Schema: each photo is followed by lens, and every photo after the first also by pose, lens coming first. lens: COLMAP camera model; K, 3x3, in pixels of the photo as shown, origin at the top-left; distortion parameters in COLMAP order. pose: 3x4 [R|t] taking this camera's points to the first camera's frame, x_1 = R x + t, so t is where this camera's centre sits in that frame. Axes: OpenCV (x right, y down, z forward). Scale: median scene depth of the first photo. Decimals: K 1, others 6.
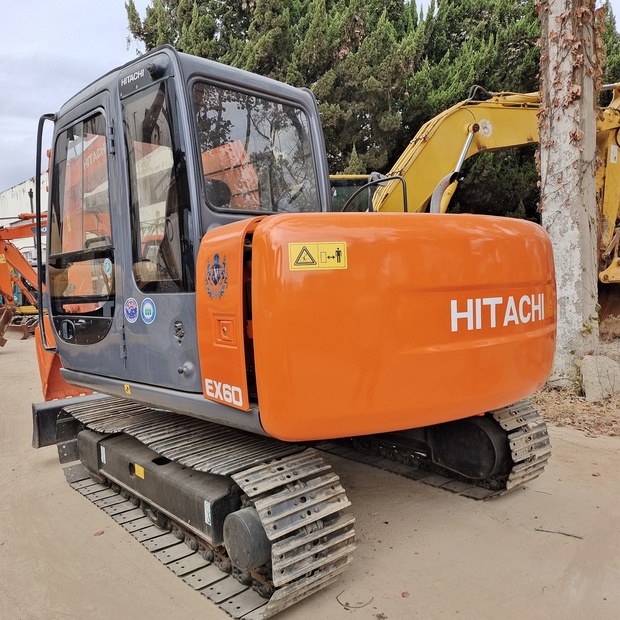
lens RADIAL K [[557.0, 0, 313.5], [0, 557.0, 312.4], [0, 0, 1]] dist [0.029655, 0.012601]
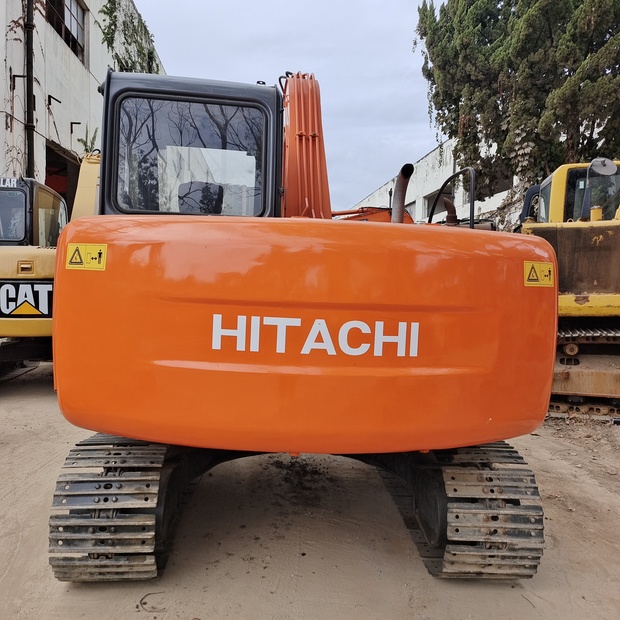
lens RADIAL K [[557.0, 0, 313.5], [0, 557.0, 312.4], [0, 0, 1]] dist [0.029655, 0.012601]
pose [[0.798592, 0.108552, -0.592002, 0.861976], [-0.103840, 0.993701, 0.042133, -0.075035], [0.592847, 0.027827, 0.804834, 0.357307]]
